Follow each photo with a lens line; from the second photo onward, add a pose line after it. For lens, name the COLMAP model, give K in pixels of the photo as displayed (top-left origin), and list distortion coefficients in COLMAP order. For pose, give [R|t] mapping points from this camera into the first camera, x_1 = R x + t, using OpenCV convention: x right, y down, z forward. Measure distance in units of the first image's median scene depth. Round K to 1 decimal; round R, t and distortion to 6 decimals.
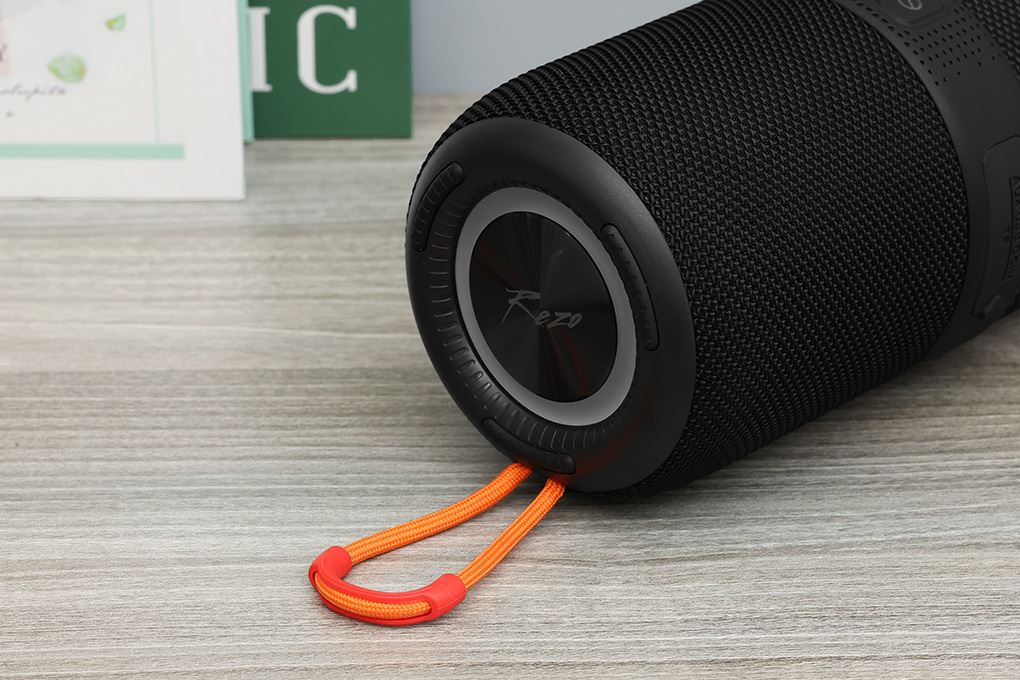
lens RADIAL K [[3345.4, 0, 510.0], [0, 3345.4, 340.0], [0, 0, 1]] dist [0.120465, 0.247948]
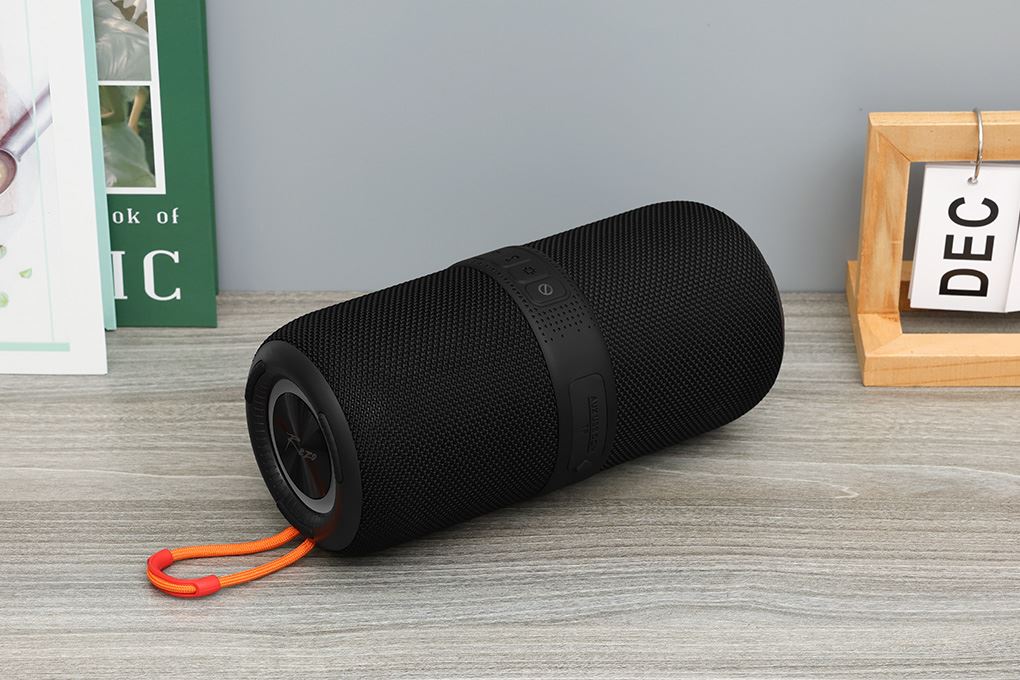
lens RADIAL K [[3202.7, 0, 510.0], [0, 3202.7, 340.0], [0, 0, 1]] dist [0.113052, 0.622453]
pose [[0.999966, 0.008006, -0.001985, 0.132273], [-0.007867, 0.998036, 0.062152, -0.175188], [0.002479, -0.062134, 0.998065, -0.612438]]
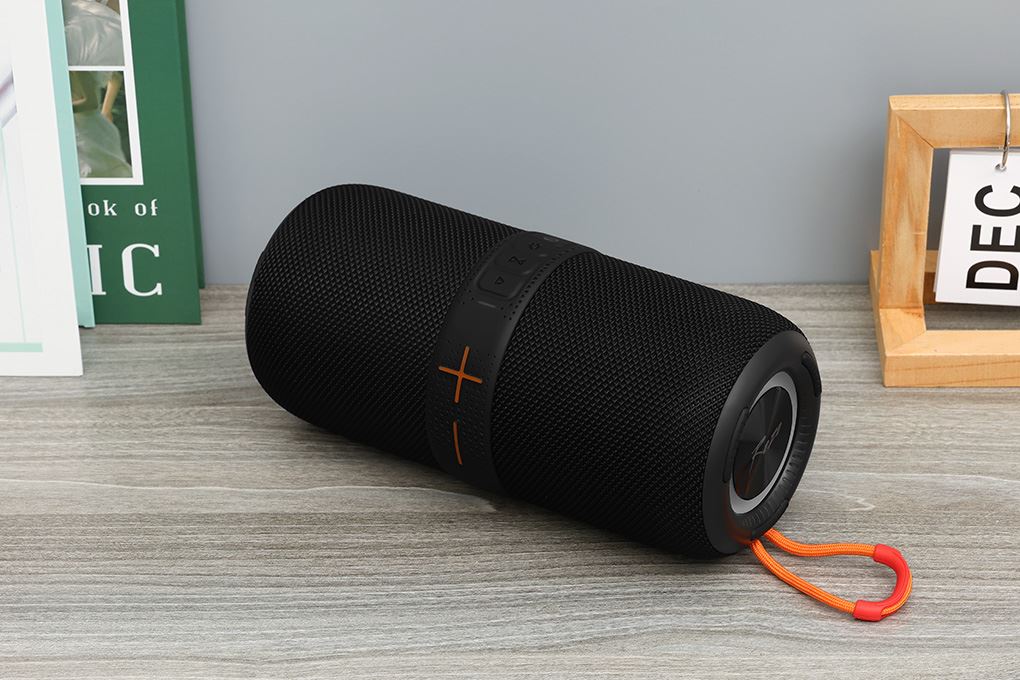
lens RADIAL K [[3202.7, 0, 510.0], [0, 3202.7, 340.0], [0, 0, 1]] dist [0.113052, 0.622453]
pose [[0.999547, 0.005638, -0.029561, 0.178093], [-0.003155, 0.996513, 0.083380, -0.202925], [0.029928, -0.083249, 0.996079, -0.509685]]
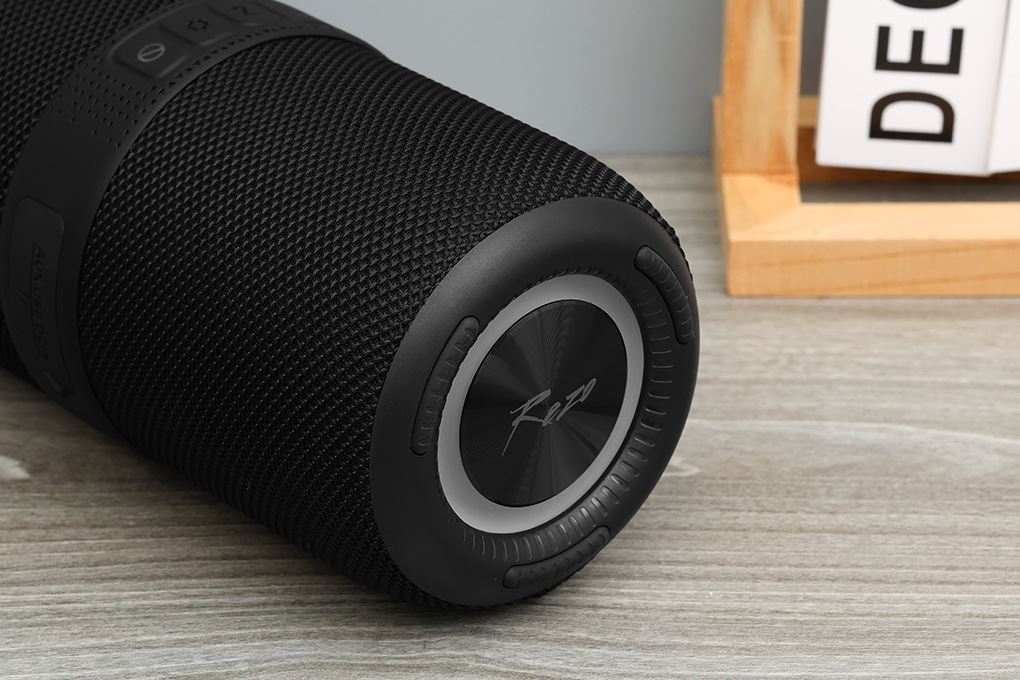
lens RADIAL K [[3598.0, 0, 488.4], [0, 3598.0, 339.0], [0, 0, 1]] dist [0.151895, 0.021651]
pose [[0.999857, 0.006300, -0.015690, 0.265371], [-0.006233, 0.999971, 0.004330, -0.035486], [0.015717, -0.004232, 0.999868, 0.041029]]
